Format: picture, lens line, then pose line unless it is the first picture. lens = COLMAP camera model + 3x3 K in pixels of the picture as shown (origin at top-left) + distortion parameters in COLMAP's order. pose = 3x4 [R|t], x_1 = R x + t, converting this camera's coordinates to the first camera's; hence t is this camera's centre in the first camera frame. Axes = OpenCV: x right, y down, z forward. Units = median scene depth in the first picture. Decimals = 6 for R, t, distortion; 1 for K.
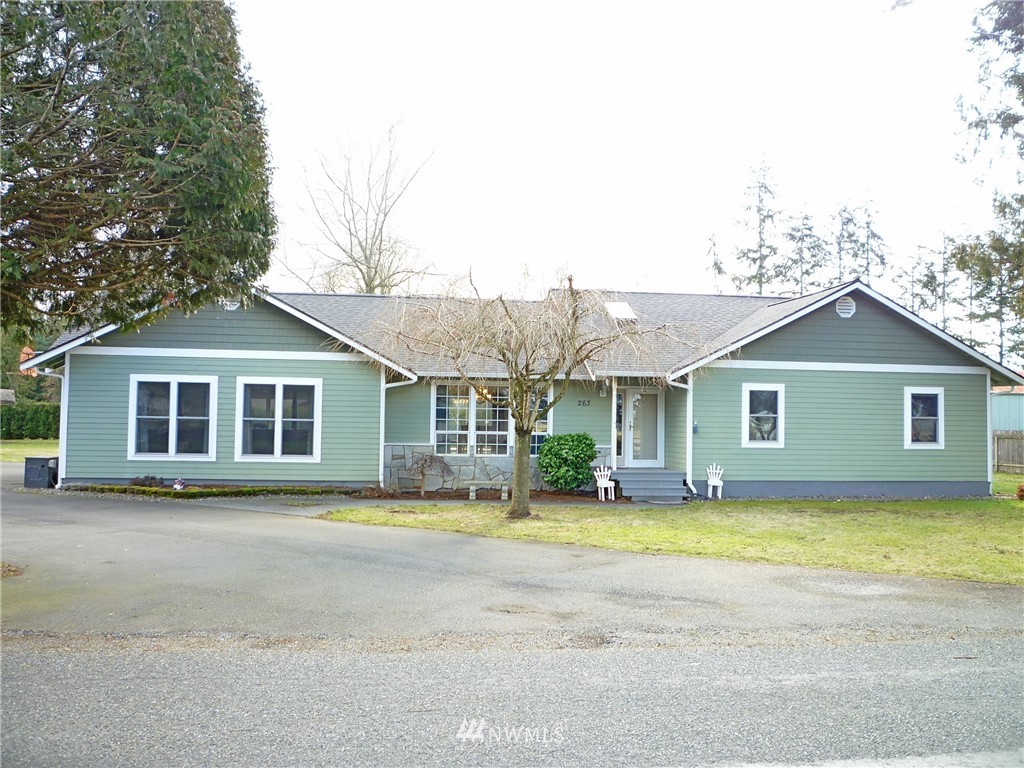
lens RADIAL K [[895.6, 0, 511.3], [0, 895.6, 383.7], [0, 0, 1]] dist [-0.050861, 0.020616]
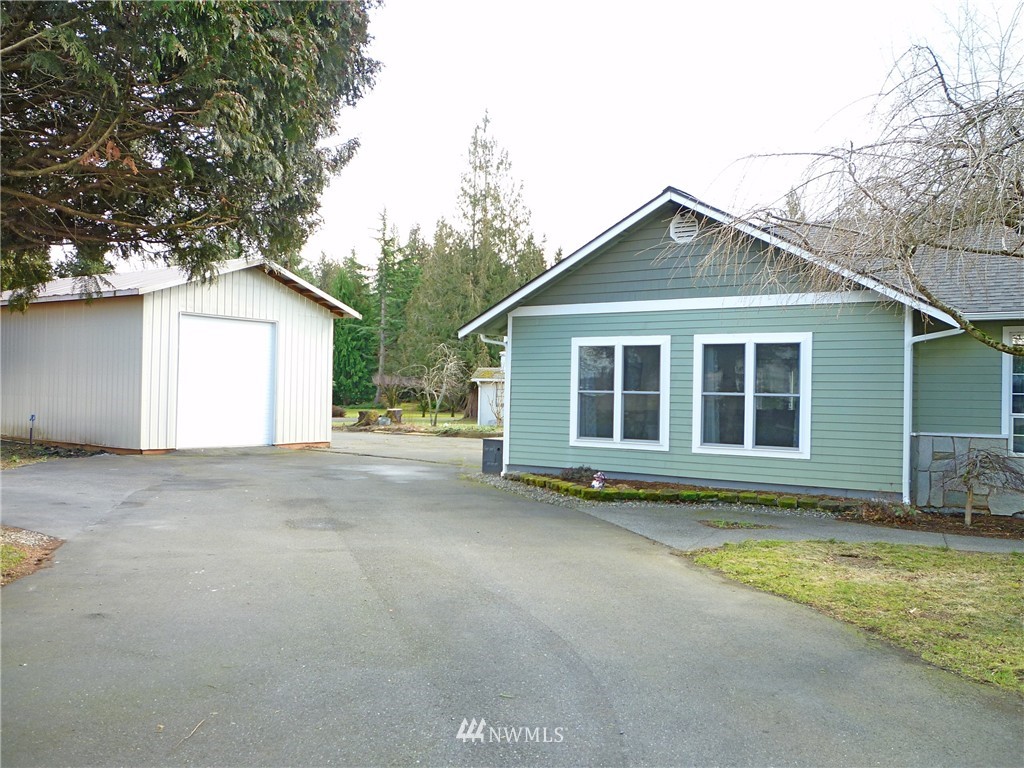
lens RADIAL K [[895.6, 0, 513.0], [0, 895.6, 386.5], [0, 0, 1]] dist [-0.050861, 0.020616]
pose [[0.709952, -0.007946, -0.704205, 0.096936], [0.026048, 0.999548, 0.014981, 0.019121], [0.703768, -0.028979, 0.709838, 0.385888]]
